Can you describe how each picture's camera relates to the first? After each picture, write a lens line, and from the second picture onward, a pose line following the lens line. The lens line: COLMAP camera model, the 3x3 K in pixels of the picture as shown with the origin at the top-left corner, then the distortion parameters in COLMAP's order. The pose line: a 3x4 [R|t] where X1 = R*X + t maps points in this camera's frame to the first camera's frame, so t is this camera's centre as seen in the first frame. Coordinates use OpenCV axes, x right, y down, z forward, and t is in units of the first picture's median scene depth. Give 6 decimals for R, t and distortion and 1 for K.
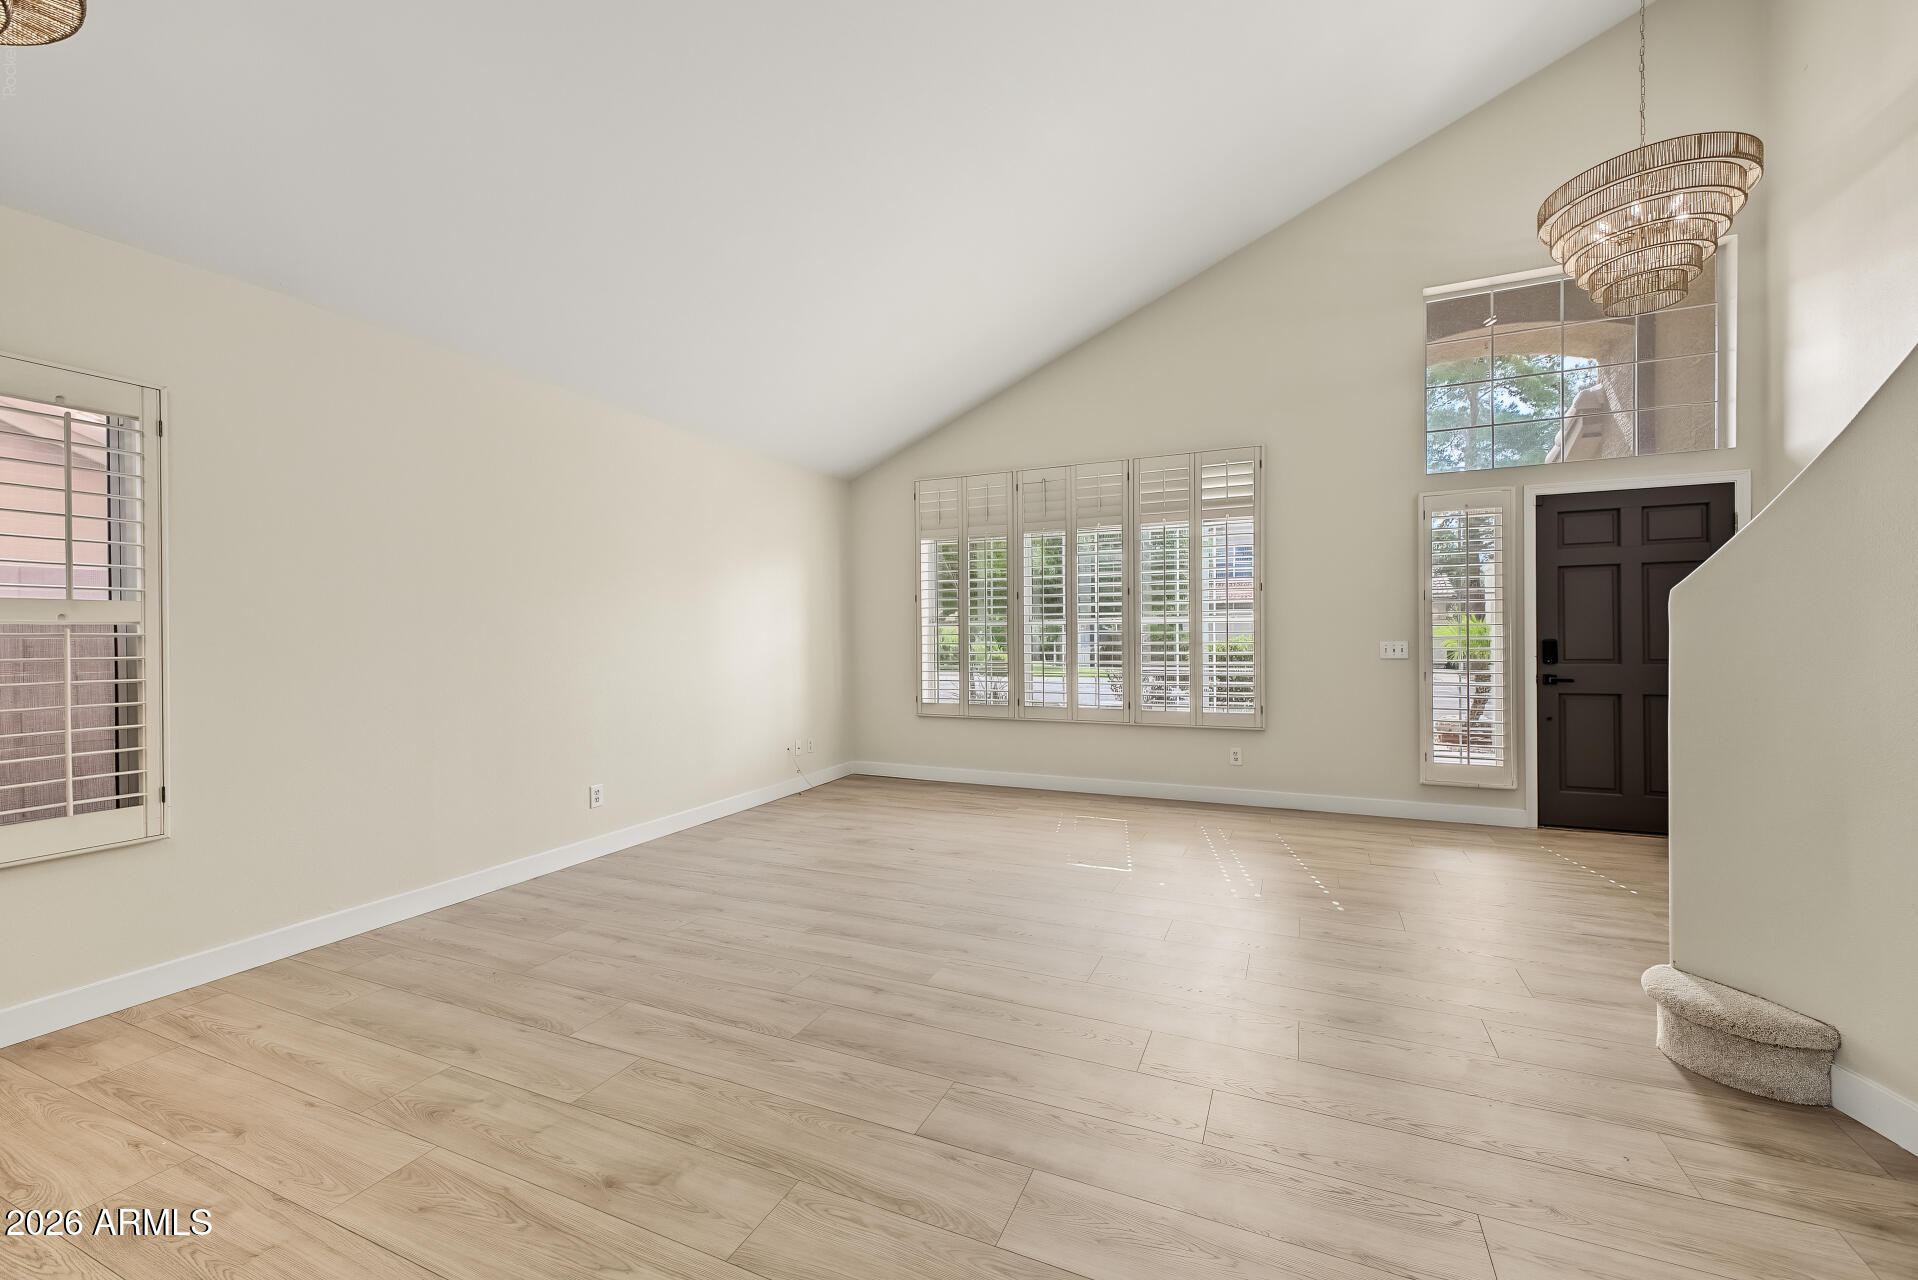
lens RADIAL K [[761.0, 0, 964.7], [0, 761.0, 636.8], [0, 0, 1]] dist [0.014146, -0.003729]
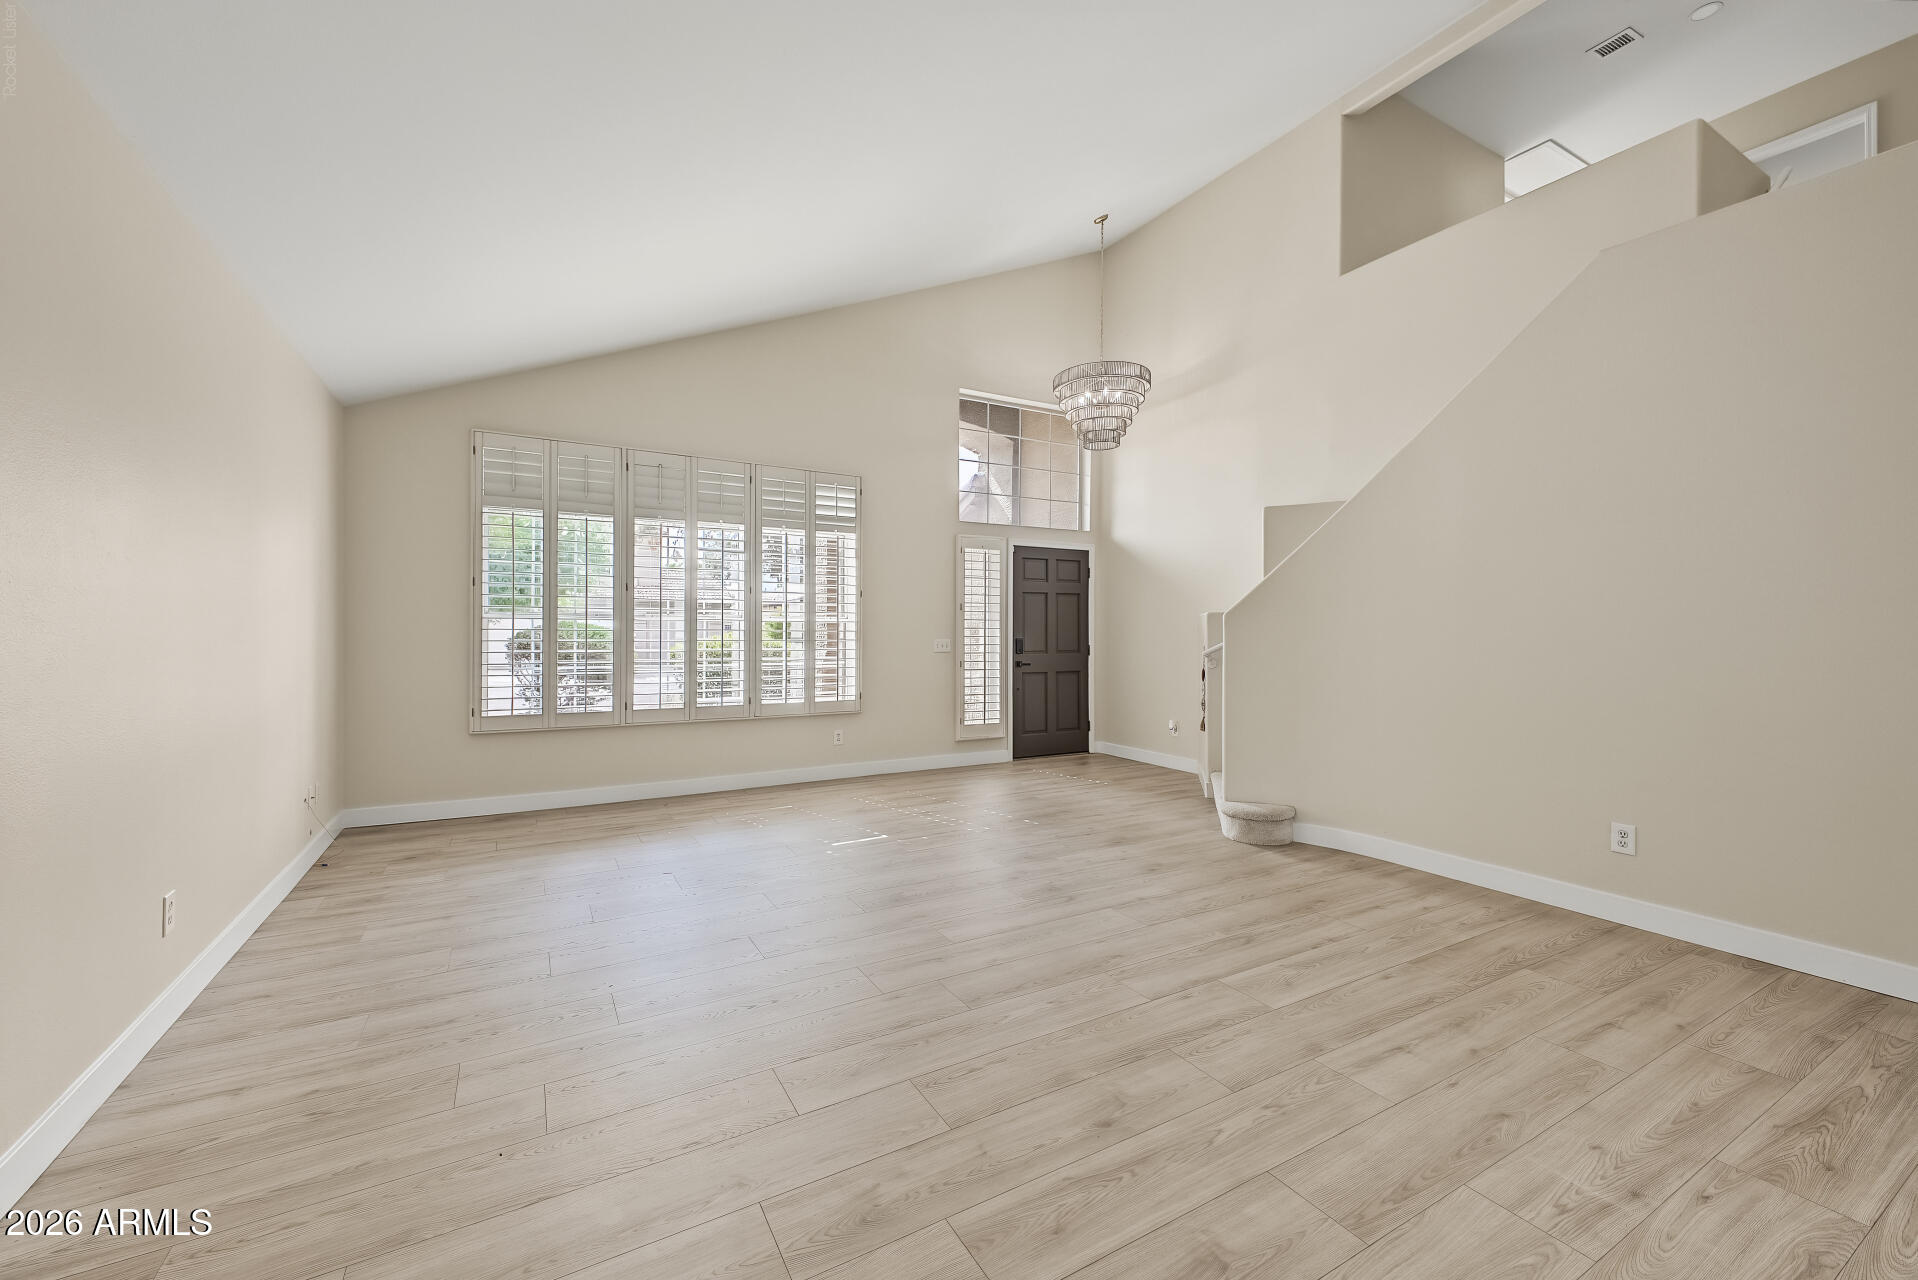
lens RADIAL K [[761.0, 0, 956.9], [0, 761.0, 634.8], [0, 0, 1]] dist [0.014146, -0.003729]
pose [[0.588279, 0.008344, 0.808615, -0.559007], [-0.008060, 0.999958, -0.004454, 0.003884], [-0.808618, -0.003897, 0.588321, 0.196830]]
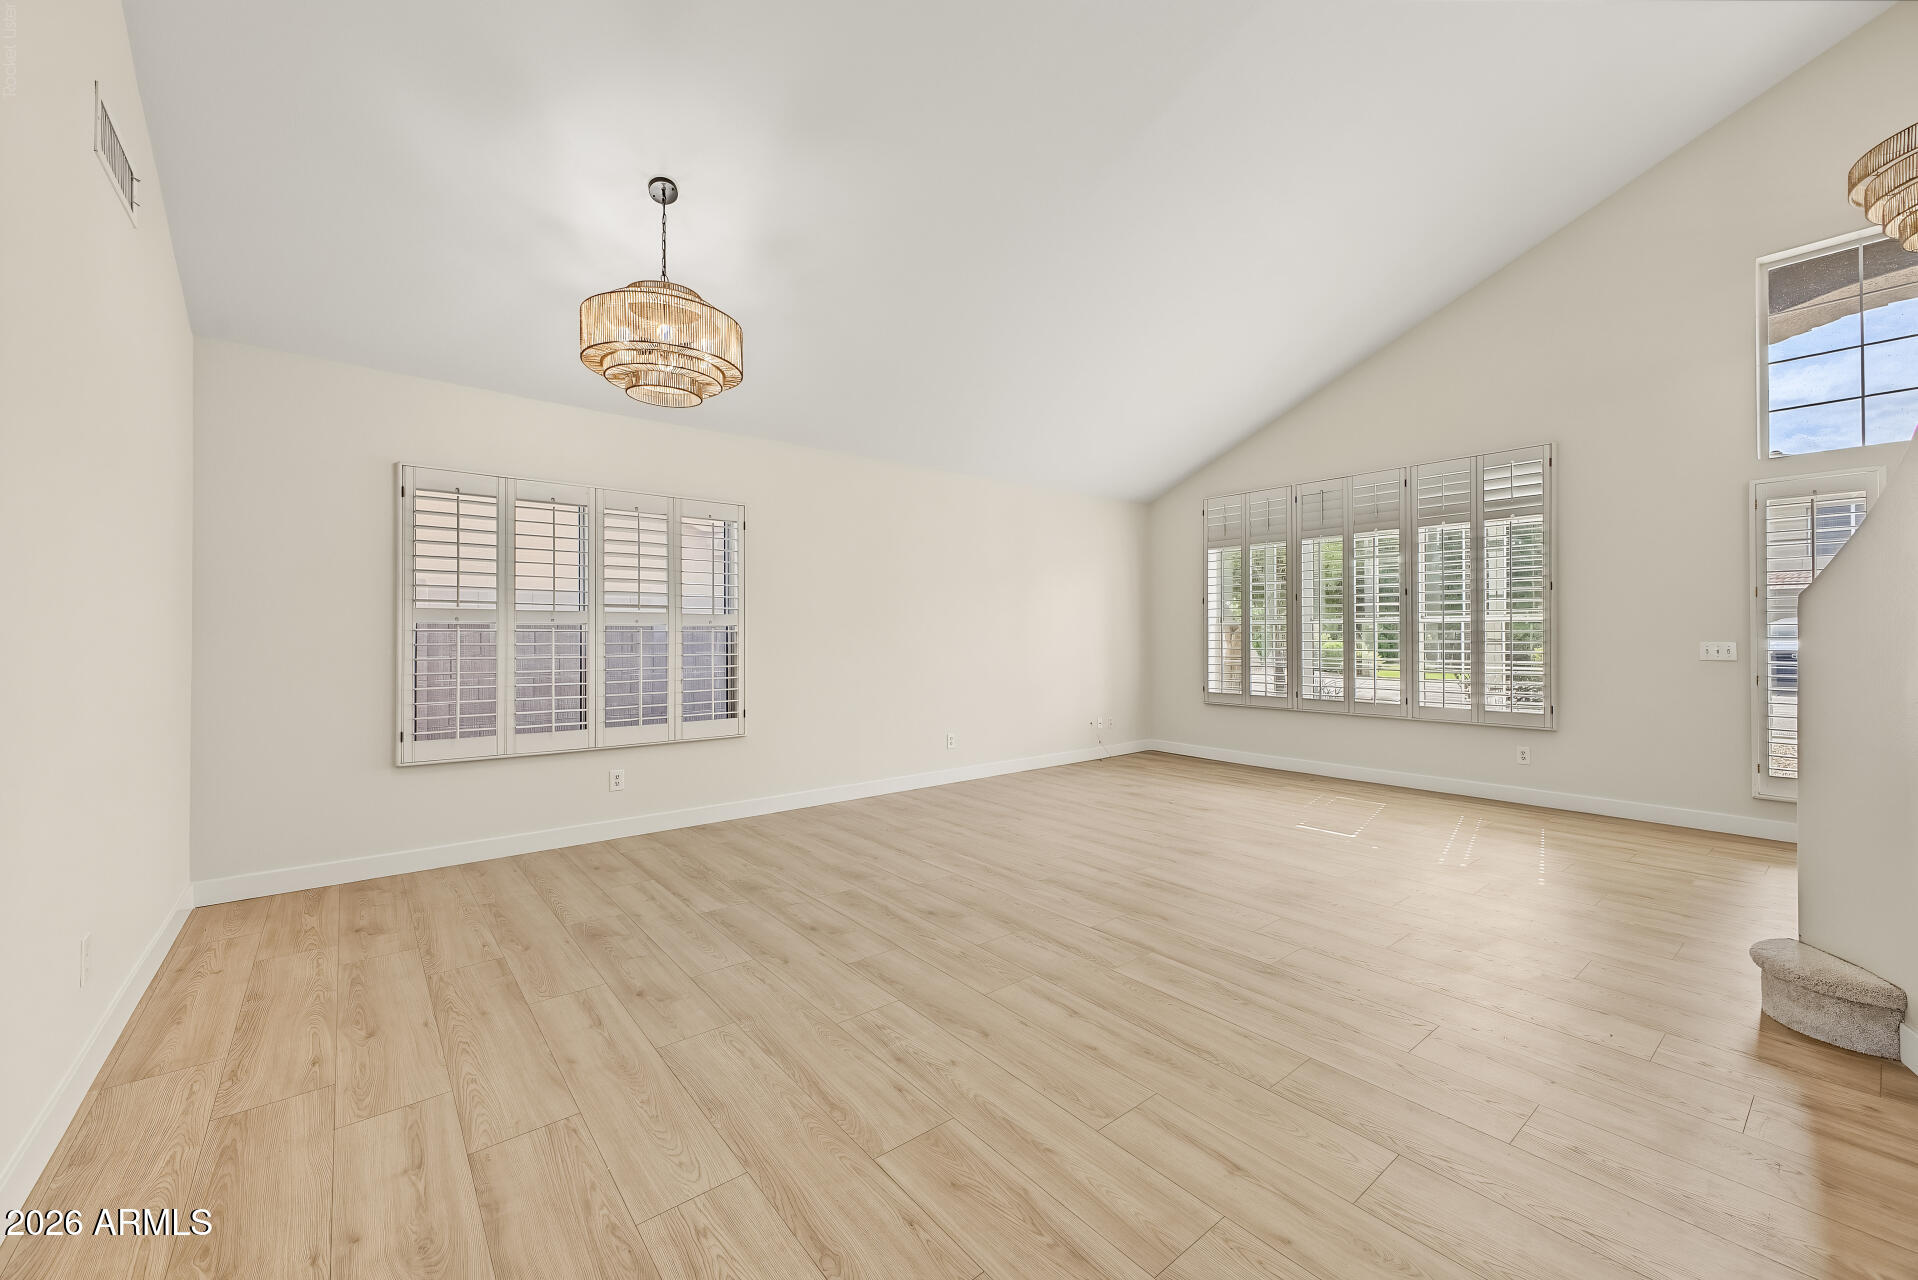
lens RADIAL K [[761.0, 0, 968.6], [0, 761.0, 630.7], [0, 0, 1]] dist [0.014146, -0.003729]
pose [[0.892244, 0.002429, -0.451548, 0.185831], [-0.004550, 0.999983, -0.003610, 0.000194], [0.451532, 0.005276, 0.892240, -0.258717]]
